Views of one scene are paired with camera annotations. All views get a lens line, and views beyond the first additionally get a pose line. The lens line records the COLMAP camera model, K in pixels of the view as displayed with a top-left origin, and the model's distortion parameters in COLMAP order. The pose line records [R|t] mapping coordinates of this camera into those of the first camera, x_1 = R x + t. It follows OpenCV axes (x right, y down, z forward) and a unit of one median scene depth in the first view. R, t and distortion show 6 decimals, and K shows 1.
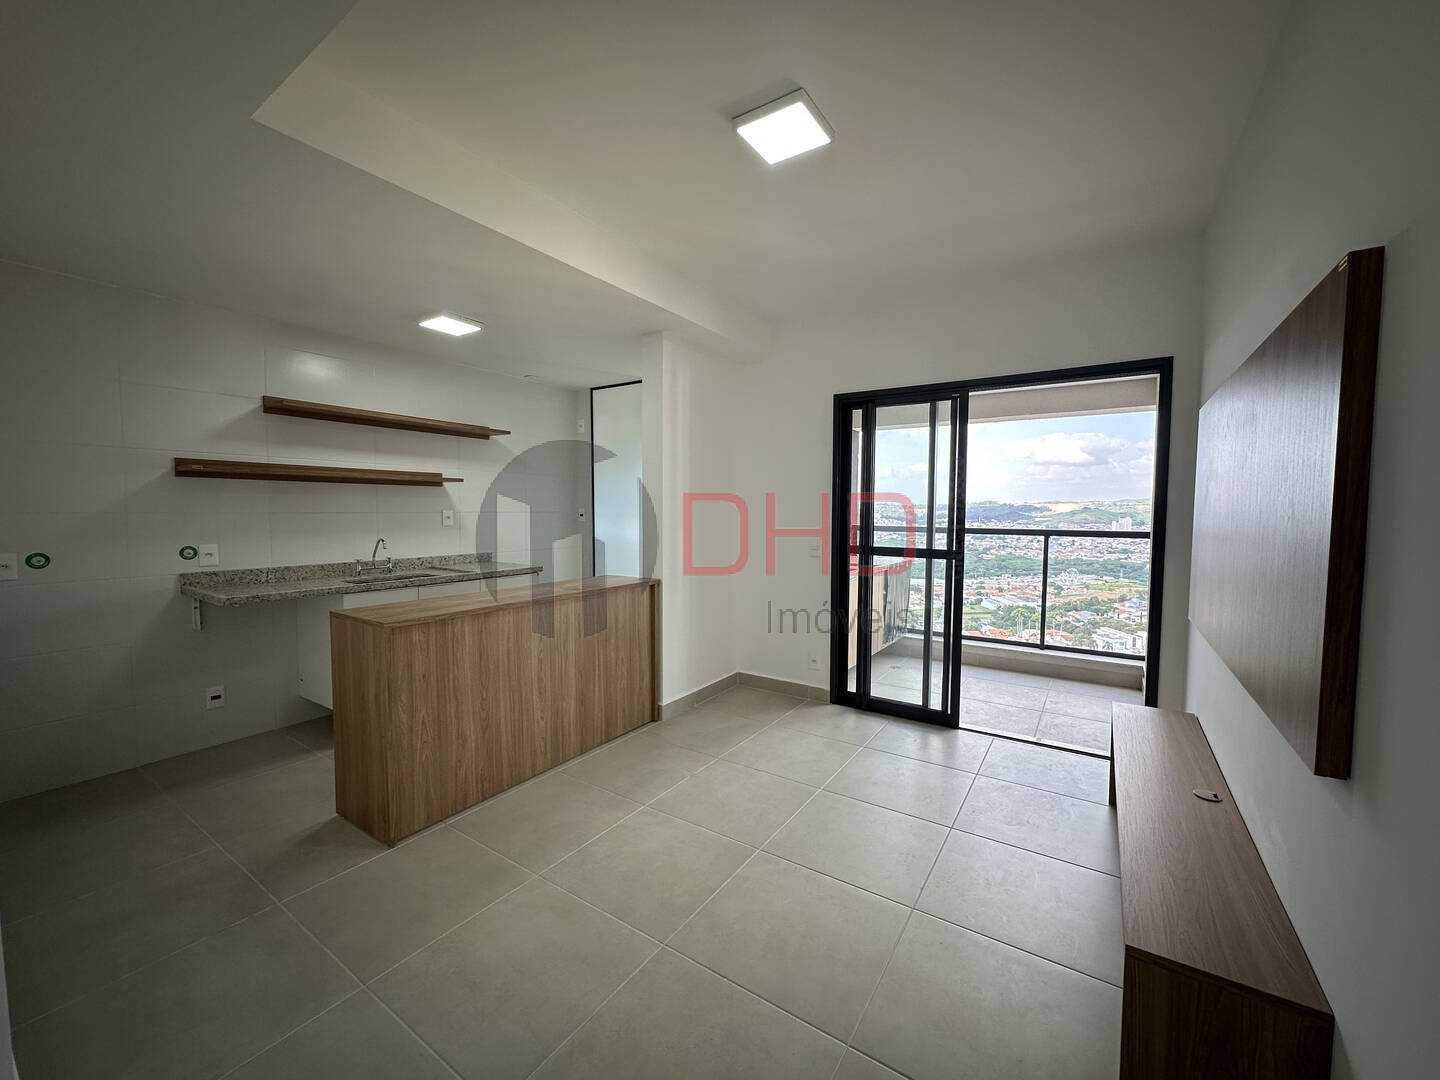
lens RADIAL K [[576.9, 0, 718.4], [0, 576.9, 538.2], [0, 0, 1]] dist [-0.002487, 0.000221]
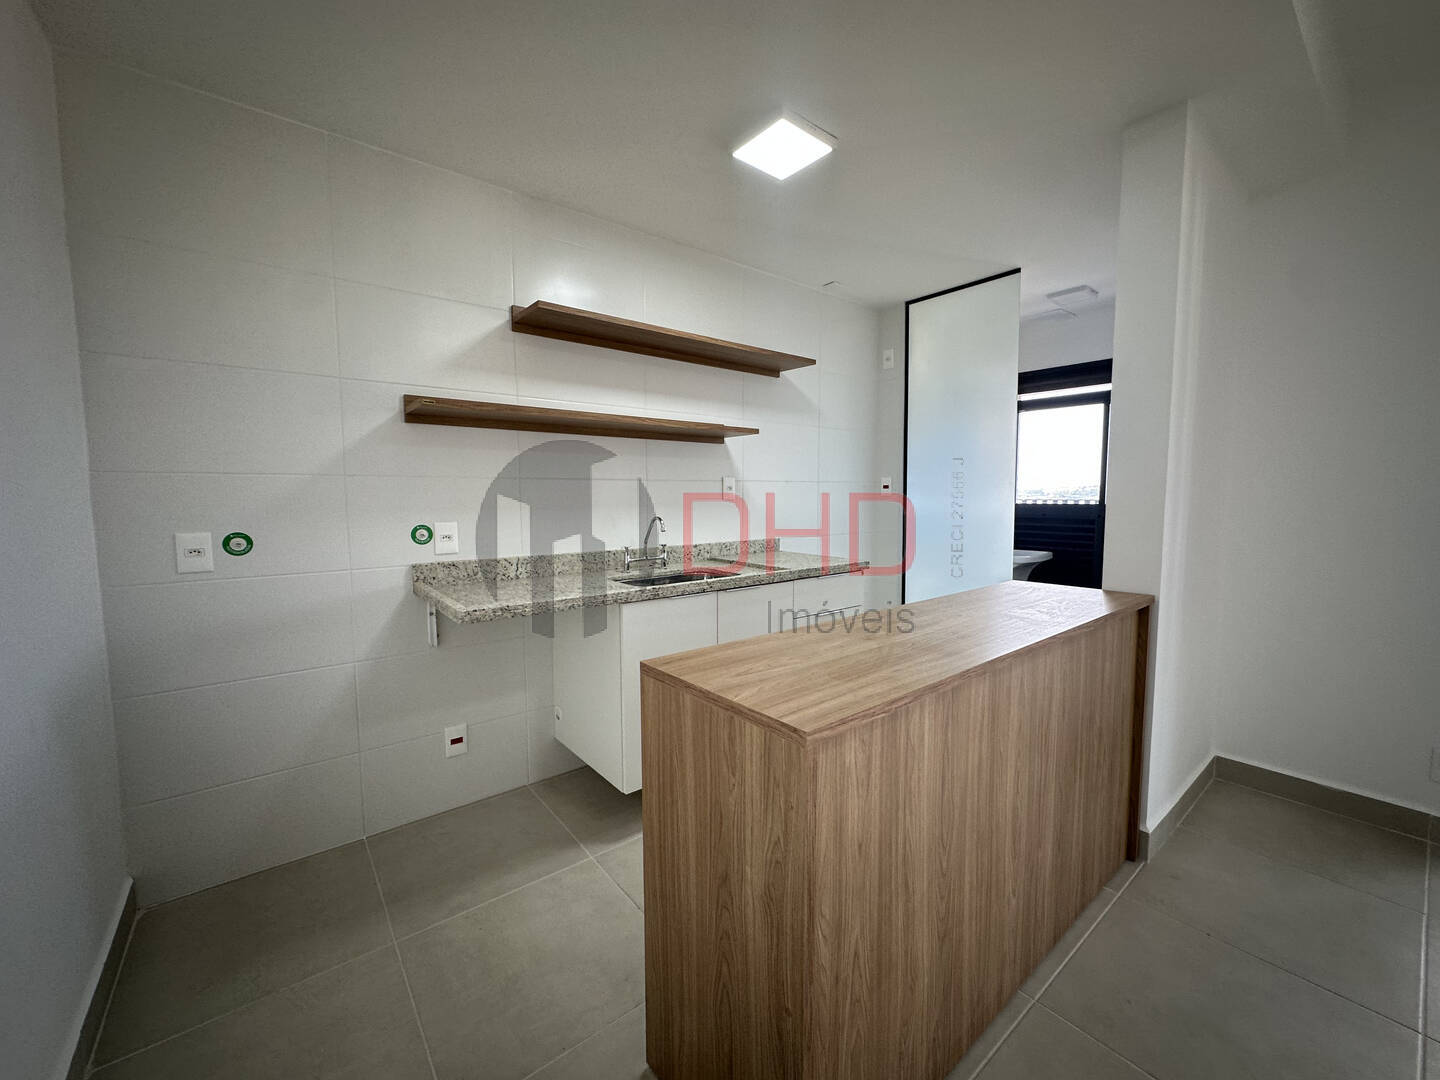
lens RADIAL K [[576.9, 0, 714.8], [0, 576.9, 540.1], [0, 0, 1]] dist [-0.002487, 0.000221]
pose [[0.950976, 0.014836, -0.308909, -0.373557], [-0.006003, 0.999546, 0.029525, 0.009602], [0.309207, -0.026223, 0.950633, 0.451779]]
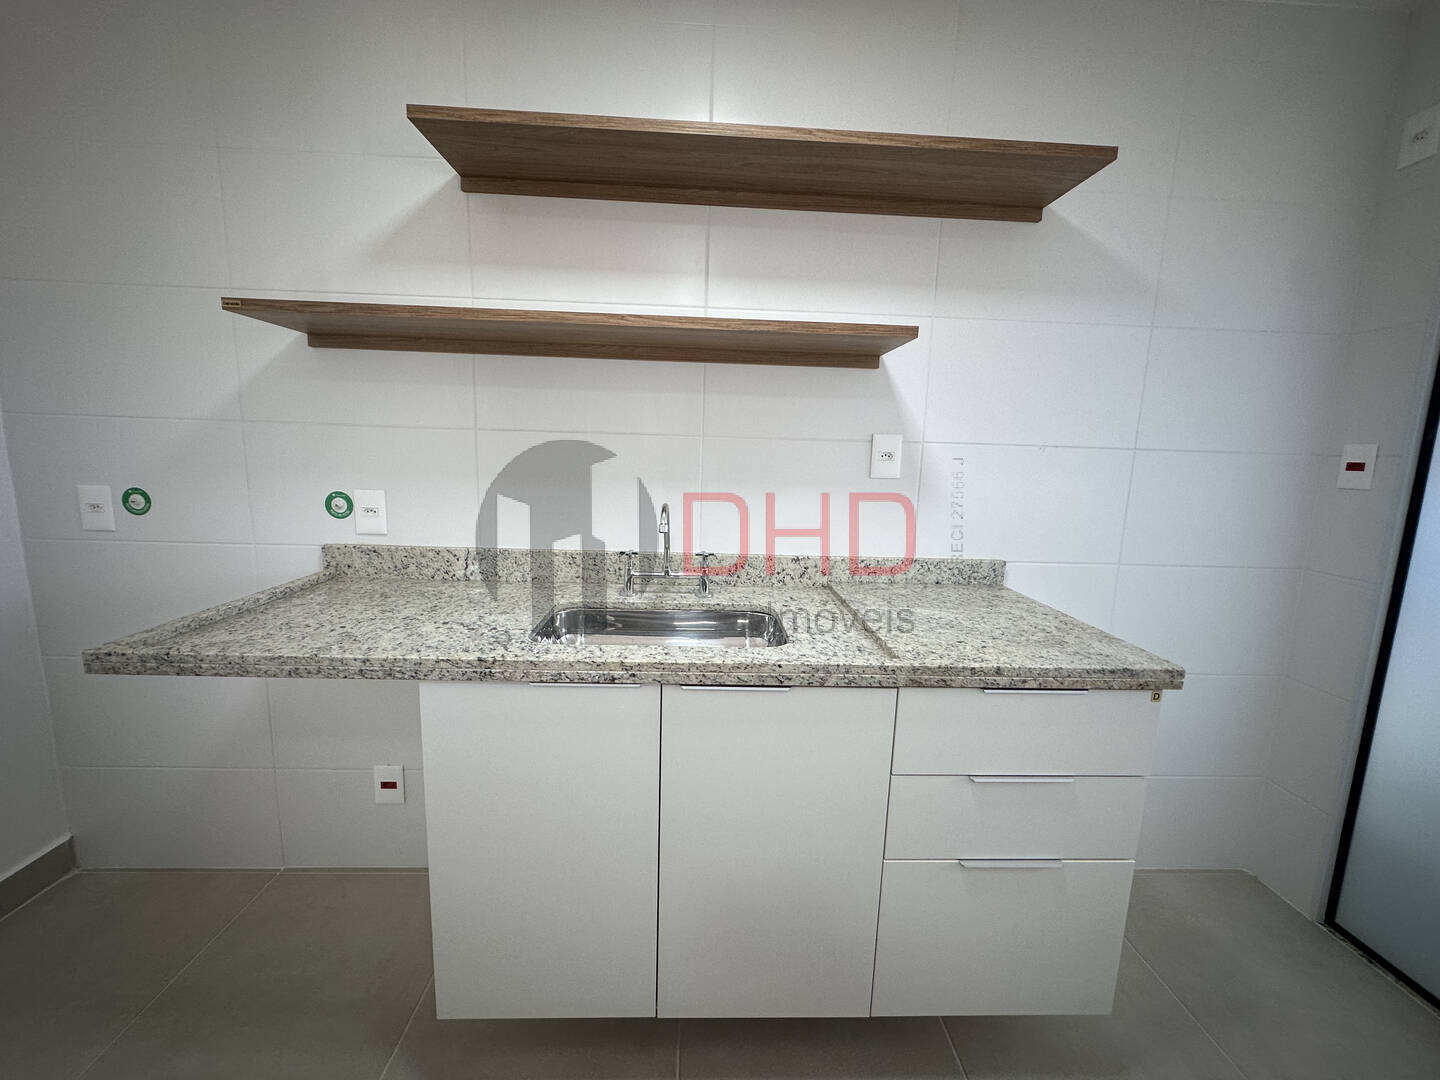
lens RADIAL K [[576.9, 0, 717.7], [0, 576.9, 539.1], [0, 0, 1]] dist [-0.002487, 0.000221]
pose [[0.582333, 0.135886, -0.801513, -0.323554], [-0.068710, 0.990630, 0.118029, -0.026729], [0.810041, -0.013660, 0.586214, 0.973622]]
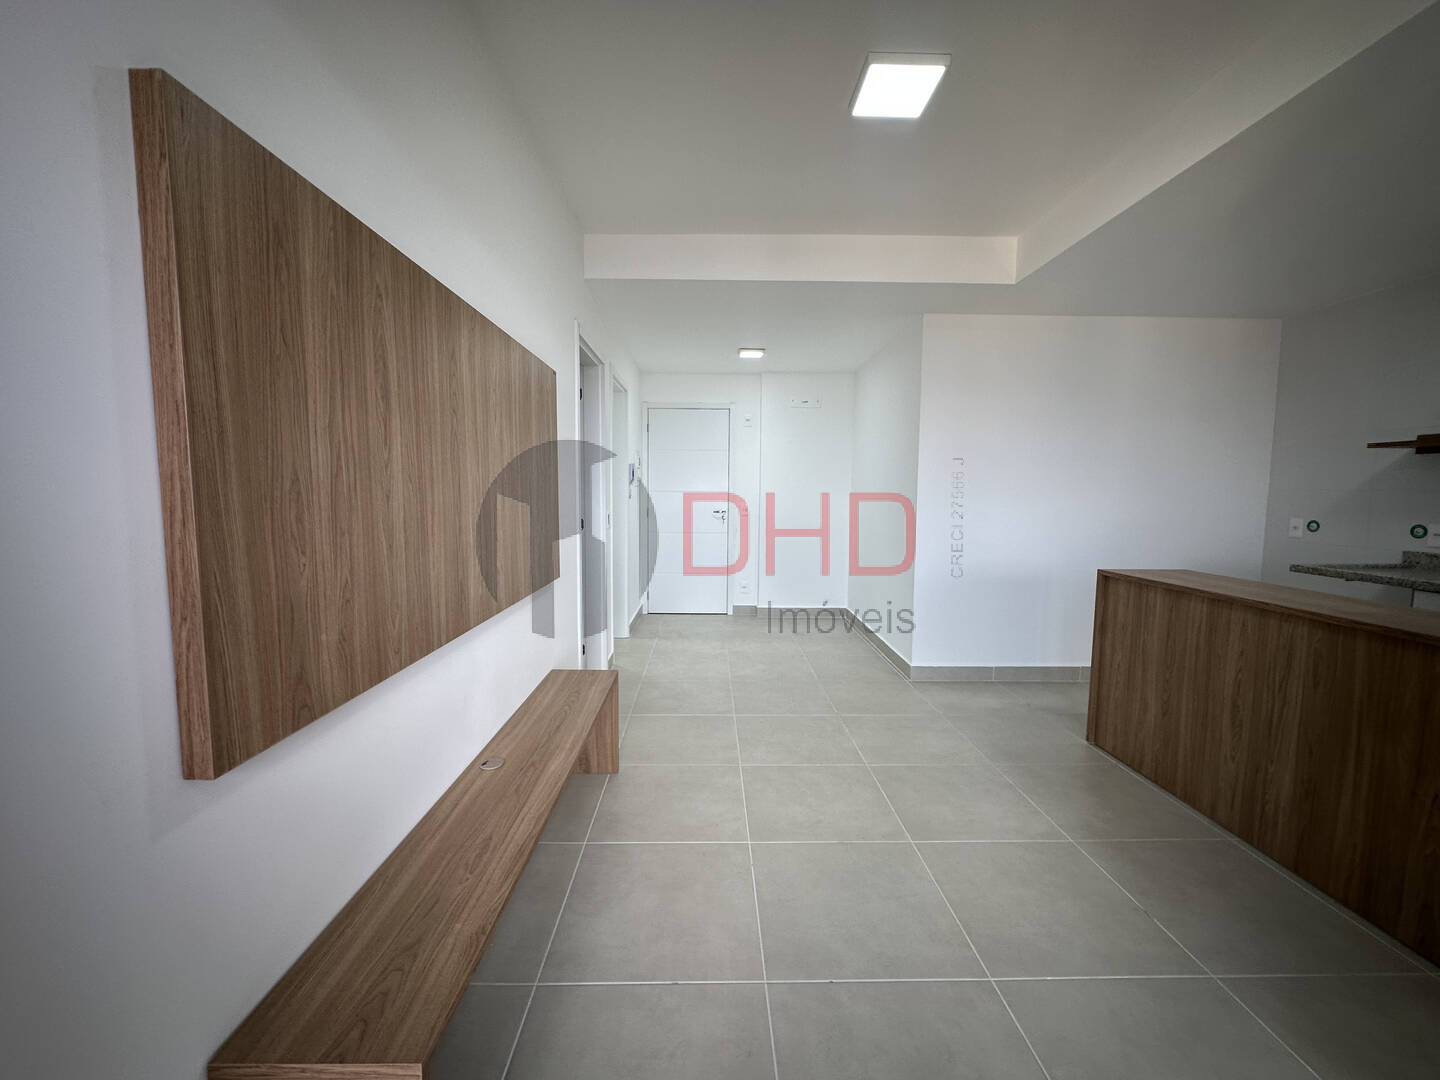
lens RADIAL K [[576.9, 0, 718.6], [0, 576.9, 539.7], [0, 0, 1]] dist [-0.002487, 0.000221]
pose [[-0.816797, 0.036255, -0.575785, 0.617349], [-0.043297, 0.991357, 0.123842, -0.030266], [0.575298, 0.126084, -0.808168, 1.108651]]
